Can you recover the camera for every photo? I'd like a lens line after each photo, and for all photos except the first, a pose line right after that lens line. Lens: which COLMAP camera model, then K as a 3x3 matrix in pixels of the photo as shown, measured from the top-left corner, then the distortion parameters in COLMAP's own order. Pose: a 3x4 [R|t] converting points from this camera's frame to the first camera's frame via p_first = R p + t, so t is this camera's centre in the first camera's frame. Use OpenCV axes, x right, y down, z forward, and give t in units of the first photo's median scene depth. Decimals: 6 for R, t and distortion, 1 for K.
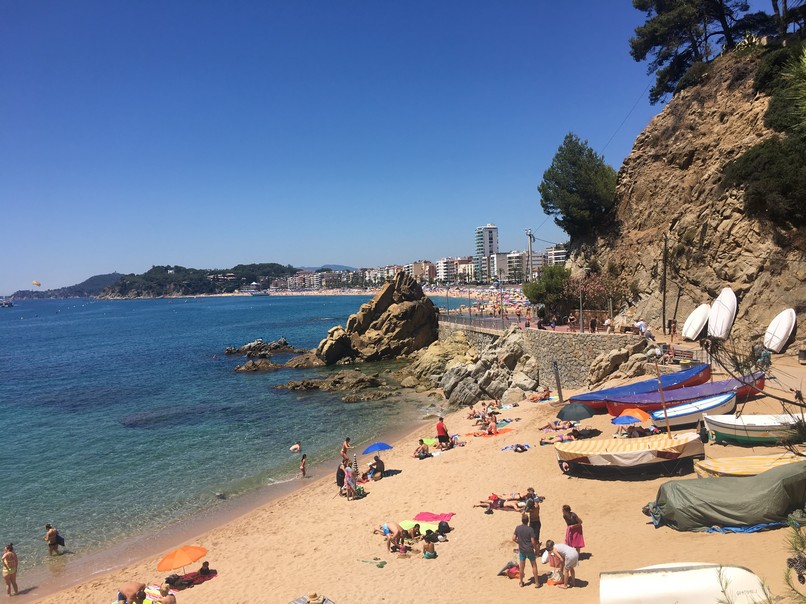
lens RADIAL K [[686.3, 0, 403.8], [0, 686.3, 300.9], [0, 0, 1]] dist [0.076024, -0.098753]
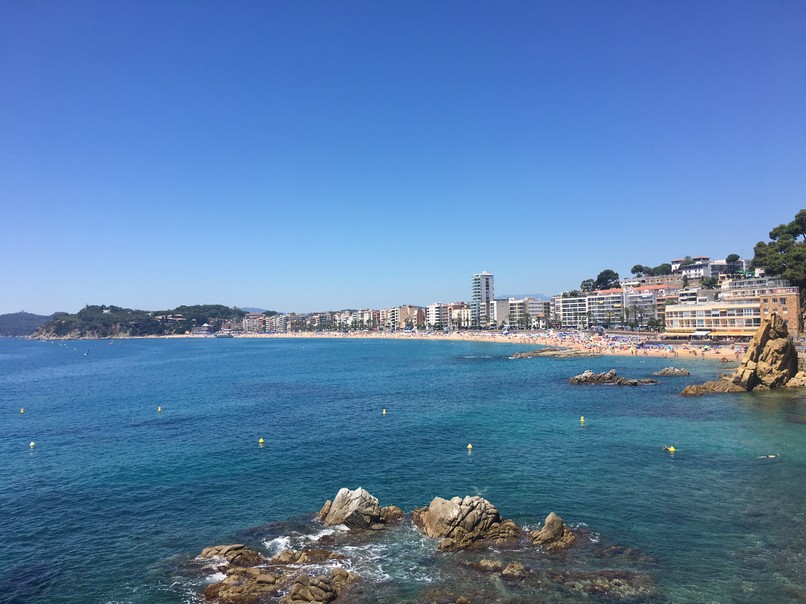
lens RADIAL K [[686.3, 0, 402.5], [0, 686.3, 302.8], [0, 0, 1]] dist [0.076024, -0.098753]
pose [[0.992433, 0.021803, 0.120838, -0.153204], [-0.014129, 0.997850, -0.063998, 0.005039], [-0.121974, 0.061807, 0.990607, -0.020645]]
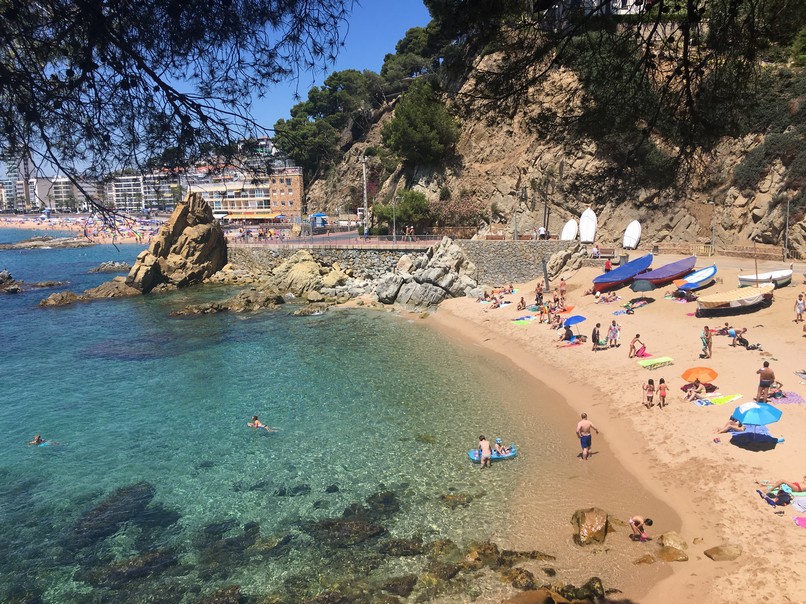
lens RADIAL K [[686.3, 0, 402.2], [0, 686.3, 297.8], [0, 0, 1]] dist [0.076024, -0.098753]
pose [[0.778564, -0.071299, 0.623502, -0.076346], [0.012296, 0.995068, 0.098433, 0.002267], [-0.627445, -0.068970, 0.775600, 0.011335]]
